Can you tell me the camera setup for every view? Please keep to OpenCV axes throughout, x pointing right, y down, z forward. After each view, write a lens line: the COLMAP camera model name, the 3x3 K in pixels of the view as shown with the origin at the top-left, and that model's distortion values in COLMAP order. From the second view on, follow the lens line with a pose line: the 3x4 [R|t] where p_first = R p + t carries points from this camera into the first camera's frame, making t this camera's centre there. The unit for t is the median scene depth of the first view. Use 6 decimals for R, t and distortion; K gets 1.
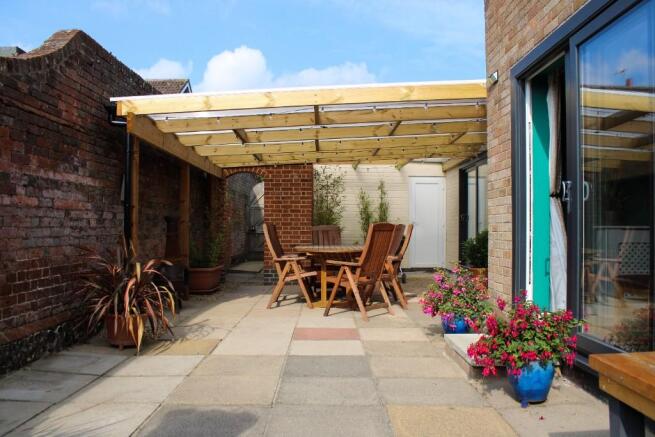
lens RADIAL K [[553.2, 0, 327.4], [0, 553.2, 218.2], [0, 0, 1]] dist [-0.105640, 0.011024]
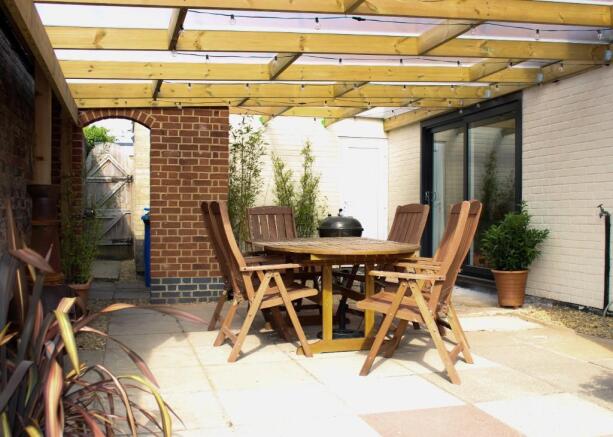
lens RADIAL K [[676.9, 0, 306.1], [0, 676.9, 217.6], [0, 0, 1]] dist [-0.092641, 0.000000]
pose [[0.965734, 0.003655, 0.259508, -0.141320], [-0.010520, 0.999630, 0.025070, 0.005409], [-0.259321, -0.026941, 0.965415, 0.238991]]
